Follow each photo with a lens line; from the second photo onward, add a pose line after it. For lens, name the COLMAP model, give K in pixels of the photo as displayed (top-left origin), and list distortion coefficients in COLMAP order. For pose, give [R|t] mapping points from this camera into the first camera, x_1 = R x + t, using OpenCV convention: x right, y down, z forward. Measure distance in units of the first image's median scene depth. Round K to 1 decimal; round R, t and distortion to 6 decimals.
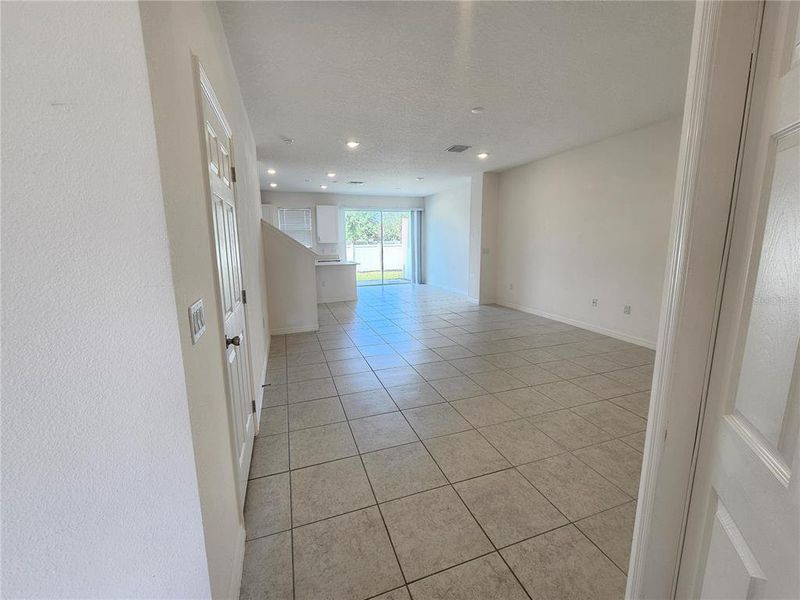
lens RADIAL K [[326.3, 0, 397.9], [0, 326.3, 298.8], [0, 0, 1]] dist [0.001389, 0.000560]
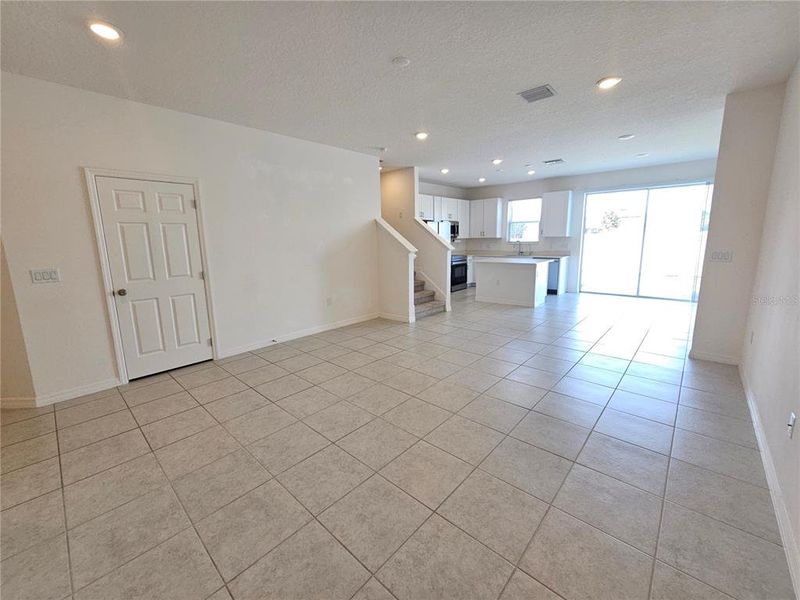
lens RADIAL K [[326.3, 0, 400.9], [0, 326.3, 298.4], [0, 0, 1]] dist [0.001389, 0.000560]
pose [[0.472658, 0.162236, -0.866184, 0.928366], [-0.134556, 0.984669, 0.111004, -0.135608], [0.870913, 0.064083, 0.487241, 0.657695]]
